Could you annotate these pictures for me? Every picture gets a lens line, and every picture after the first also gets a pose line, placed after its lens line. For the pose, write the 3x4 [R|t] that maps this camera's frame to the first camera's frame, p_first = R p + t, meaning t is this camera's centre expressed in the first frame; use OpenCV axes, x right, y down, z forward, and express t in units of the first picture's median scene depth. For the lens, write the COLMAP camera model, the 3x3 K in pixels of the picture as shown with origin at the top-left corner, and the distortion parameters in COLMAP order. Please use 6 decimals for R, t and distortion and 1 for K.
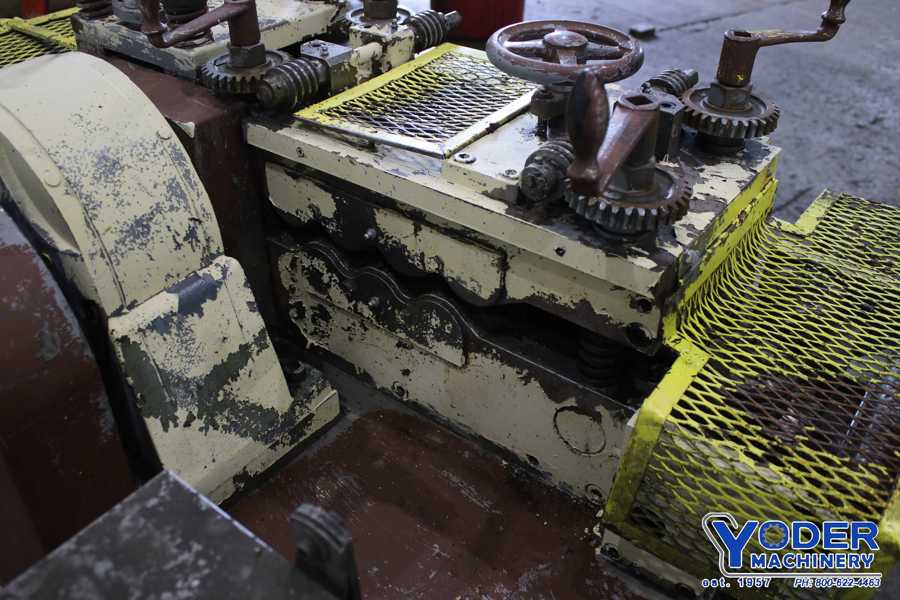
lens RADIAL K [[813.7, 0, 450.0], [0, 813.7, 300.0], [0, 0, 1]] dist [-0.140134, 0.122357]
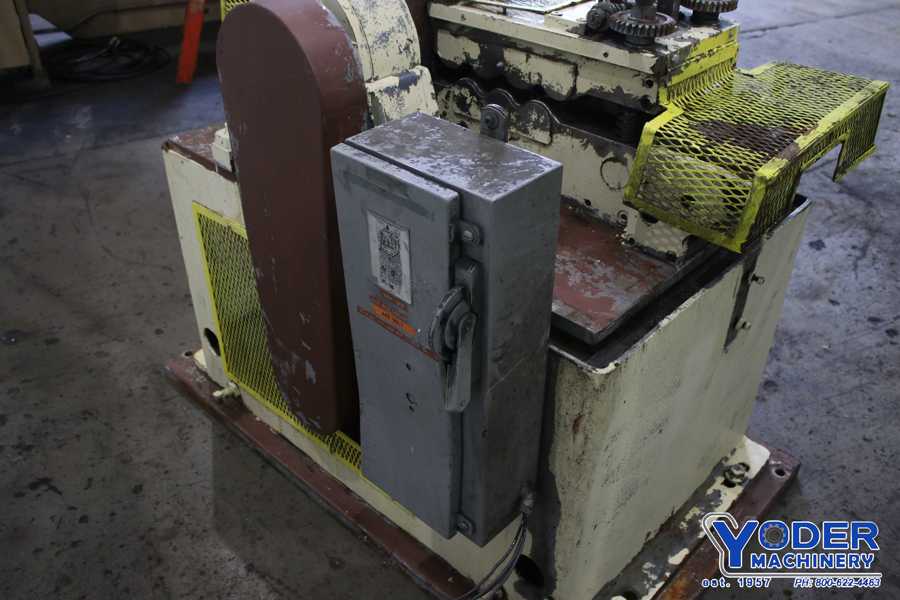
lens RADIAL K [[813.7, 0, 450.0], [0, 813.7, 300.0], [0, 0, 1]] dist [-0.140134, 0.122357]
pose [[0.995160, 0.055447, -0.081132, -0.040011], [-0.058107, 0.997836, -0.030788, 0.534917], [0.079249, 0.035354, 0.996228, -0.795186]]
